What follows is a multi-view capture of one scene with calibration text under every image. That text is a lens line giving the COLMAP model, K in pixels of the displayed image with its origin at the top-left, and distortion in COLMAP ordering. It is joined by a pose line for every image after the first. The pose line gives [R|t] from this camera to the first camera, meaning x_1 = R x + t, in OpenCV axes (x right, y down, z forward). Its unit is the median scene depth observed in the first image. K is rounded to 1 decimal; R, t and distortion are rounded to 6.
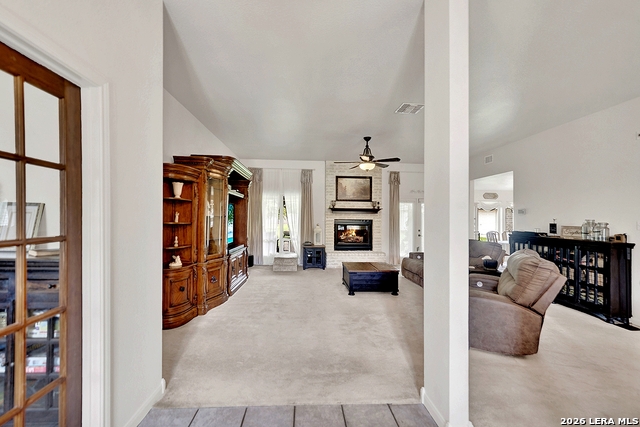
lens RADIAL K [[266.2, 0, 320.6], [0, 266.2, 217.5], [0, 0, 1]] dist [0.027110, 0.000045]
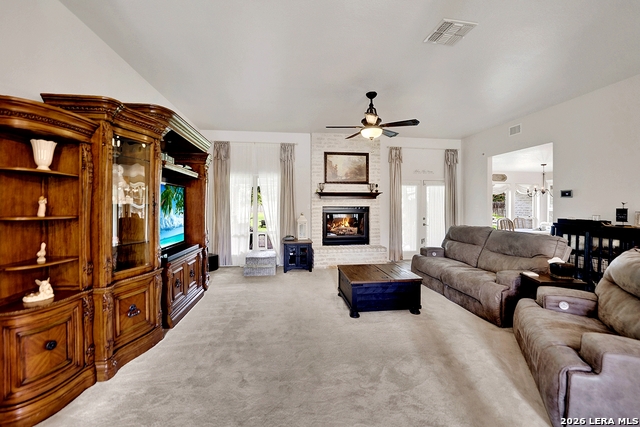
lens RADIAL K [[270.0, 0, 320.9], [0, 270.0, 206.2], [0, 0, 1]] dist [-0.021881, 0.000143]
pose [[0.997284, -0.011670, 0.072721, -0.012740], [0.011200, 0.999914, 0.006864, 0.000367], [-0.072795, -0.006031, 0.997329, 0.207680]]
